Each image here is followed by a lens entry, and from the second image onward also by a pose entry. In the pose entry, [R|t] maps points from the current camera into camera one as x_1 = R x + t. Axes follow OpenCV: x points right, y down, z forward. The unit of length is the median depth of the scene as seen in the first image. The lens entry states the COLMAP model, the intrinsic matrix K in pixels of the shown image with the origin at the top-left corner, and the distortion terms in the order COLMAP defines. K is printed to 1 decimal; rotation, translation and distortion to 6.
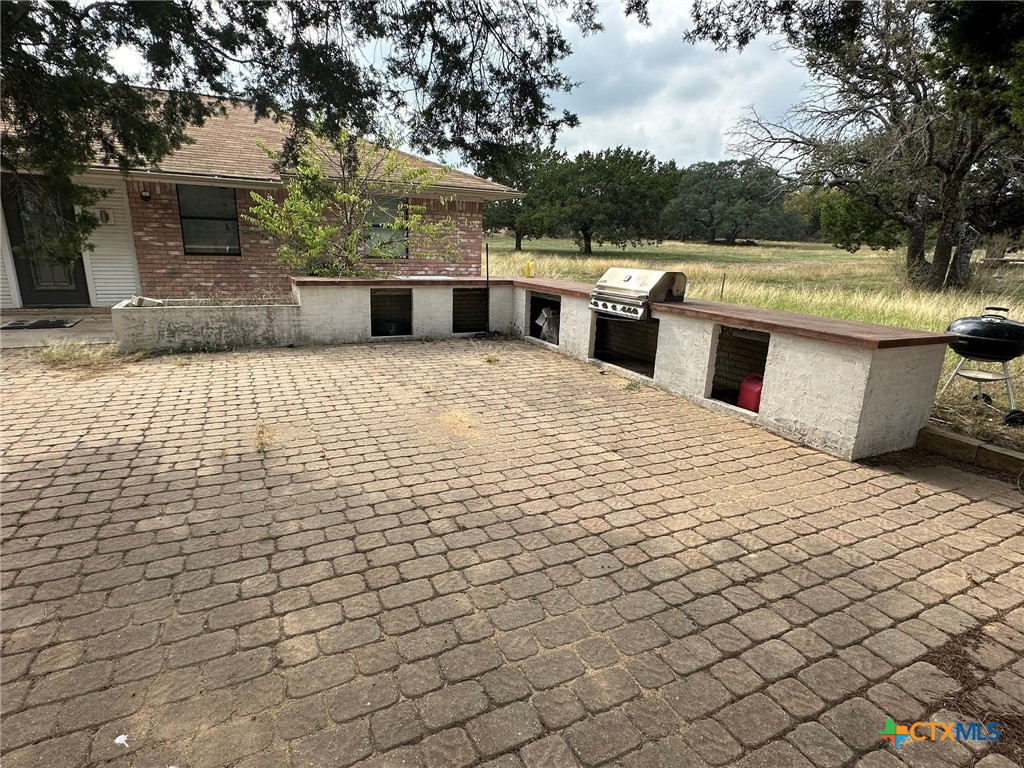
lens RADIAL K [[532.3, 0, 507.4], [0, 532.3, 385.2], [0, 0, 1]] dist [0.000576, 0.000406]
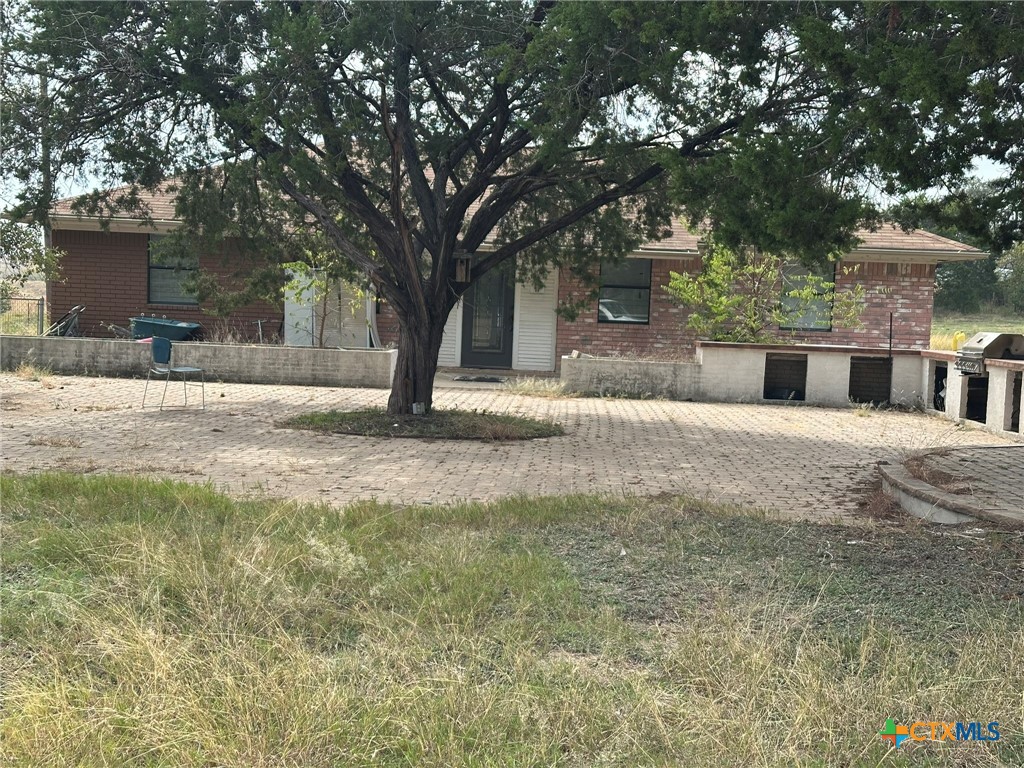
lens RADIAL K [[1399.2, 0, 518.0], [0, 1399.2, 383.9], [0, 0, 1]] dist [0.128264, 0.000000]
pose [[0.877219, 0.032100, -0.479017, 0.626036], [-0.136359, 0.973329, -0.184489, 0.445700], [0.460319, 0.227156, 0.858200, -1.550958]]
